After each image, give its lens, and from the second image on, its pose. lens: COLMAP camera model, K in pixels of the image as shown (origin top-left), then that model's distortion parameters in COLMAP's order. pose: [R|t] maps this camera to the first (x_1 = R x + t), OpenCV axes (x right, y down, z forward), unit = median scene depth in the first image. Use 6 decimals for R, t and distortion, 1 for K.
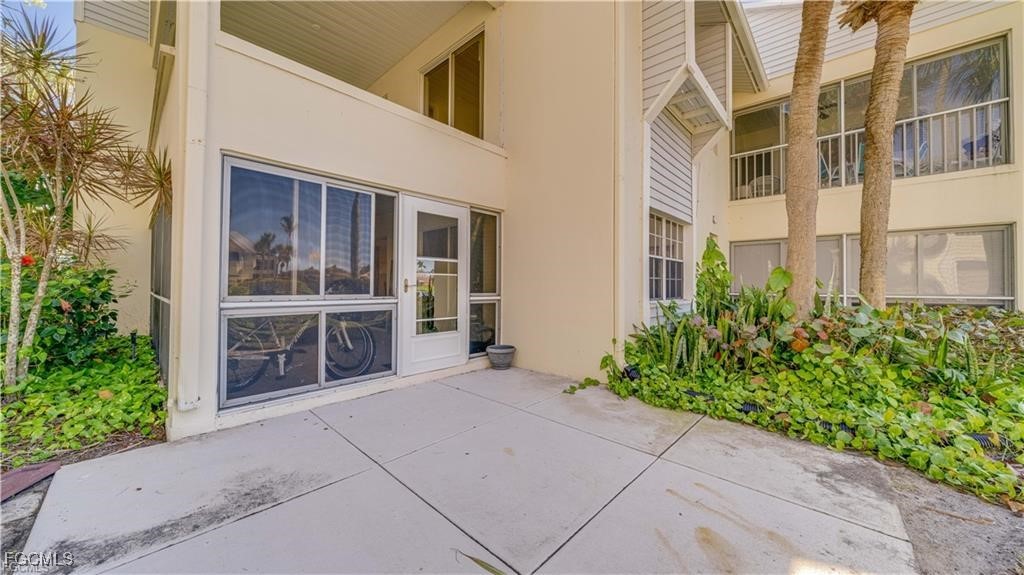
lens RADIAL K [[349.7, 0, 507.9], [0, 349.7, 284.3], [0, 0, 1]] dist [-0.005805, 0.000408]
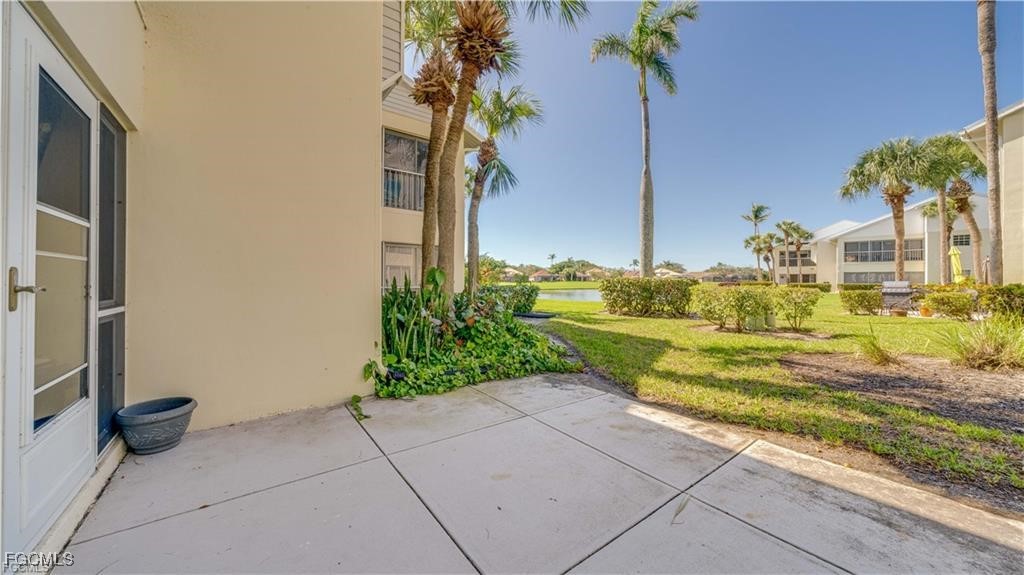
lens RADIAL K [[349.7, 0, 507.9], [0, 349.7, 281.1], [0, 0, 1]] dist [-0.005805, 0.000408]
pose [[0.179092, -0.005119, 0.983819, -0.688495], [-0.004247, 0.999973, 0.005977, -0.008873], [-0.983823, -0.005248, 0.179066, 0.681342]]
